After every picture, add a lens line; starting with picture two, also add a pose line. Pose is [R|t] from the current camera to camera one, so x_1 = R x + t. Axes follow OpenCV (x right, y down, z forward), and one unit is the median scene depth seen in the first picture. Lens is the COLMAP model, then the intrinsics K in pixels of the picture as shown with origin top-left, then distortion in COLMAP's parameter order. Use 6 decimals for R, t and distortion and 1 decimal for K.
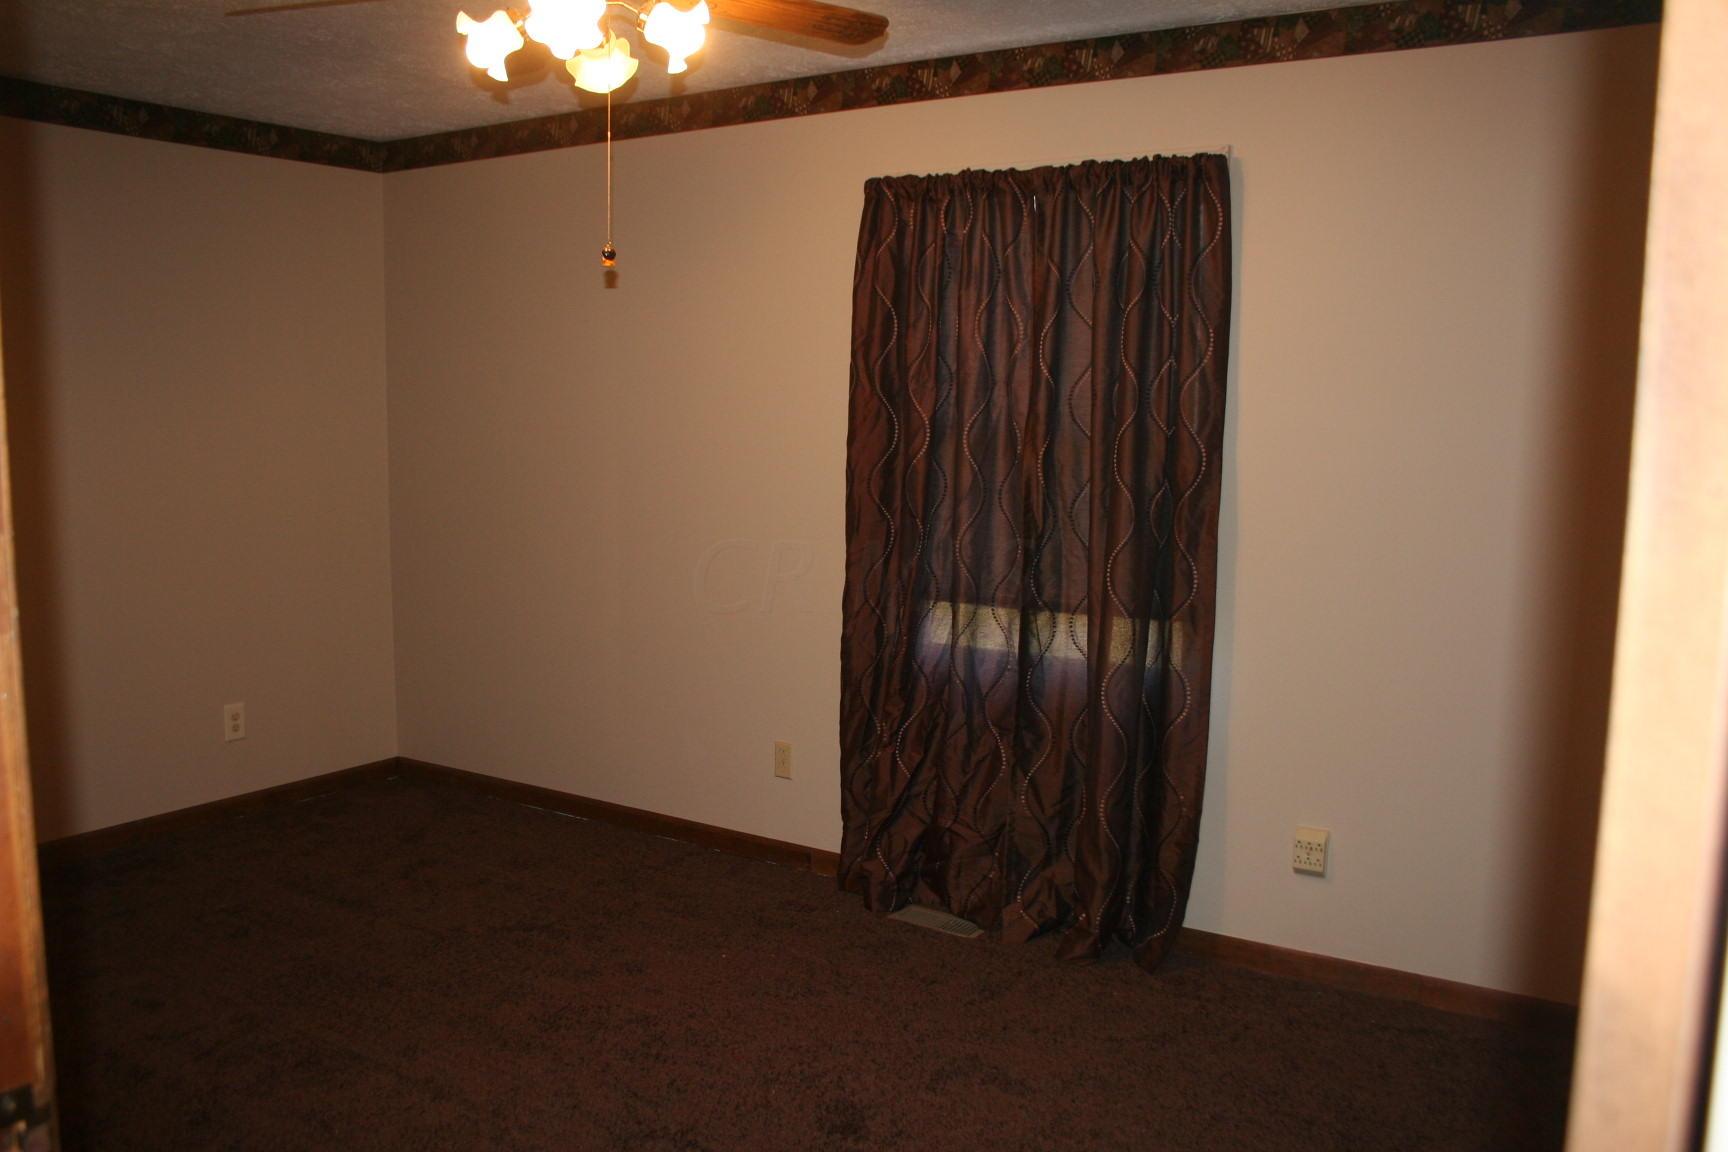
lens RADIAL K [[1453.8, 0, 902.2], [0, 1453.8, 580.1], [0, 0, 1]] dist [-0.130645, 0.063155]
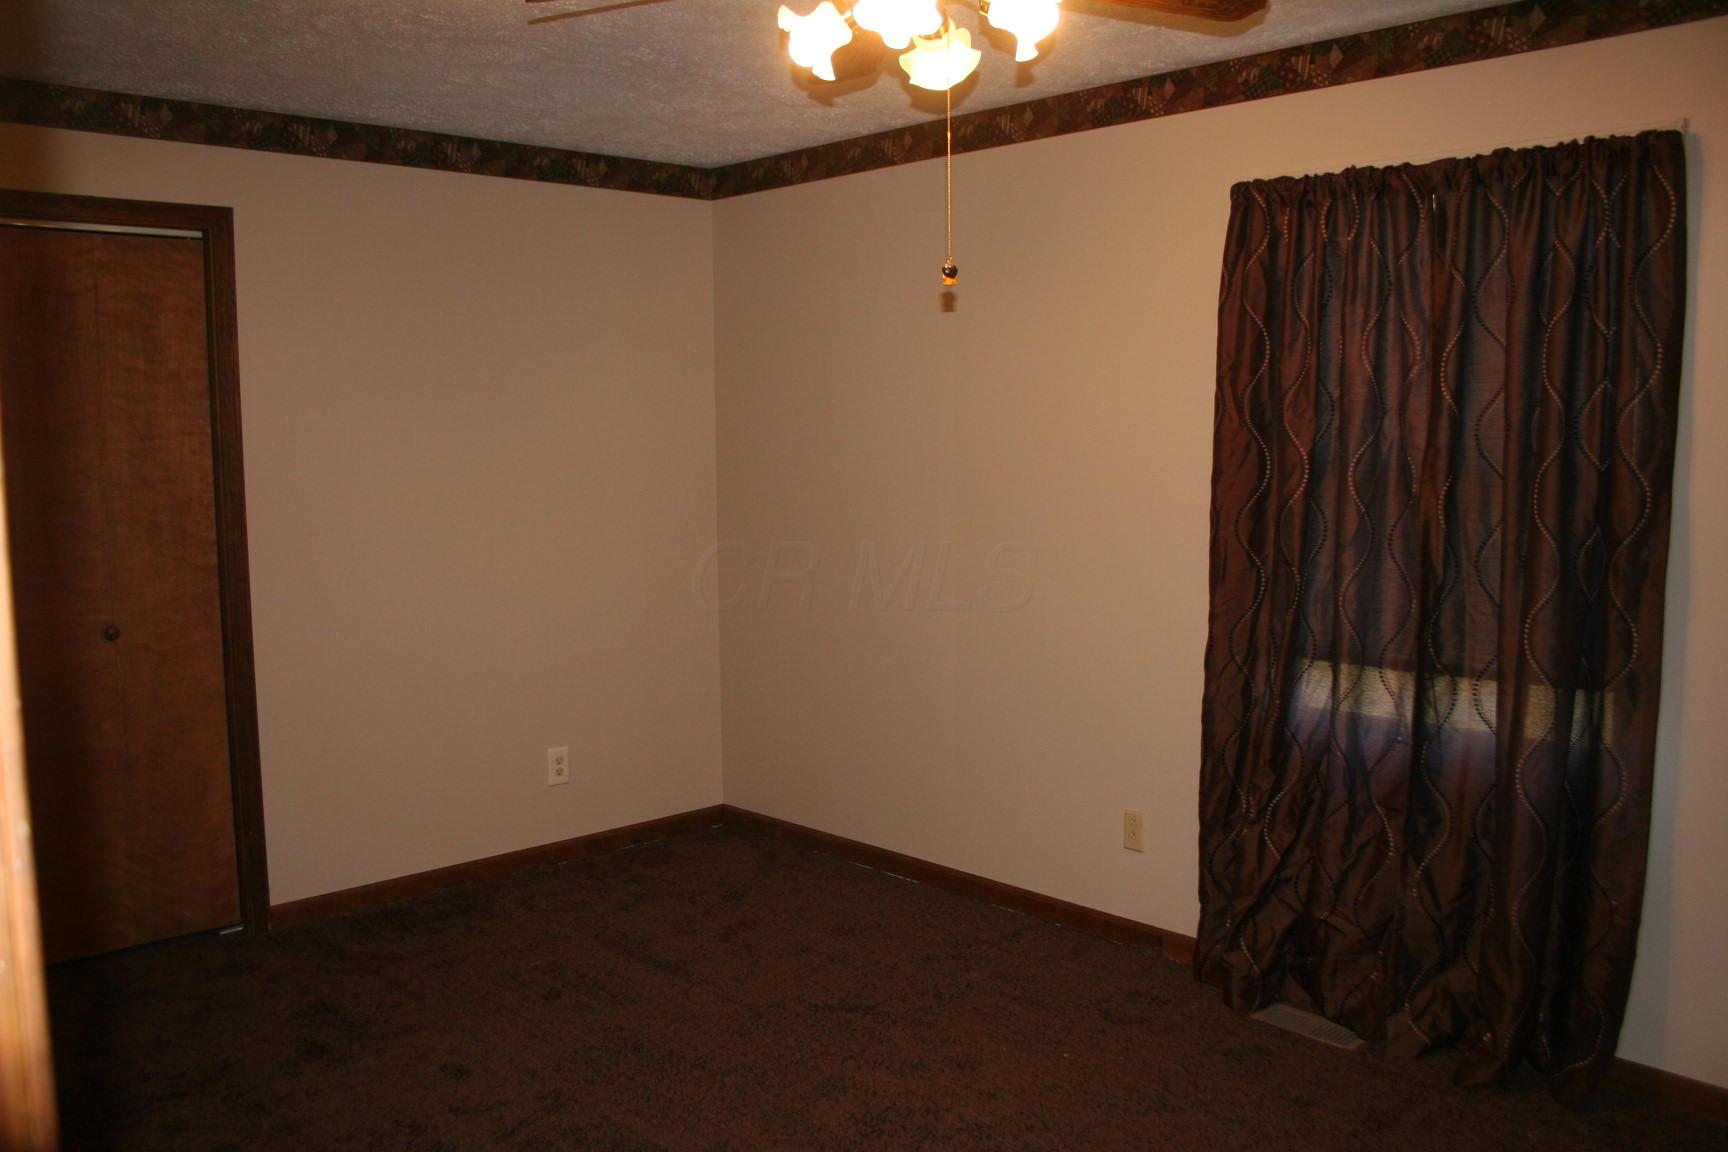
lens RADIAL K [[1453.8, 0, 897.3], [0, 1453.8, 533.1], [0, 0, 1]] dist [-0.130645, 0.063155]
pose [[0.973557, -0.000479, -0.228444, -0.024086], [-0.010909, 0.998760, -0.048584, -0.018359], [0.228184, 0.049791, 0.972344, 0.103910]]
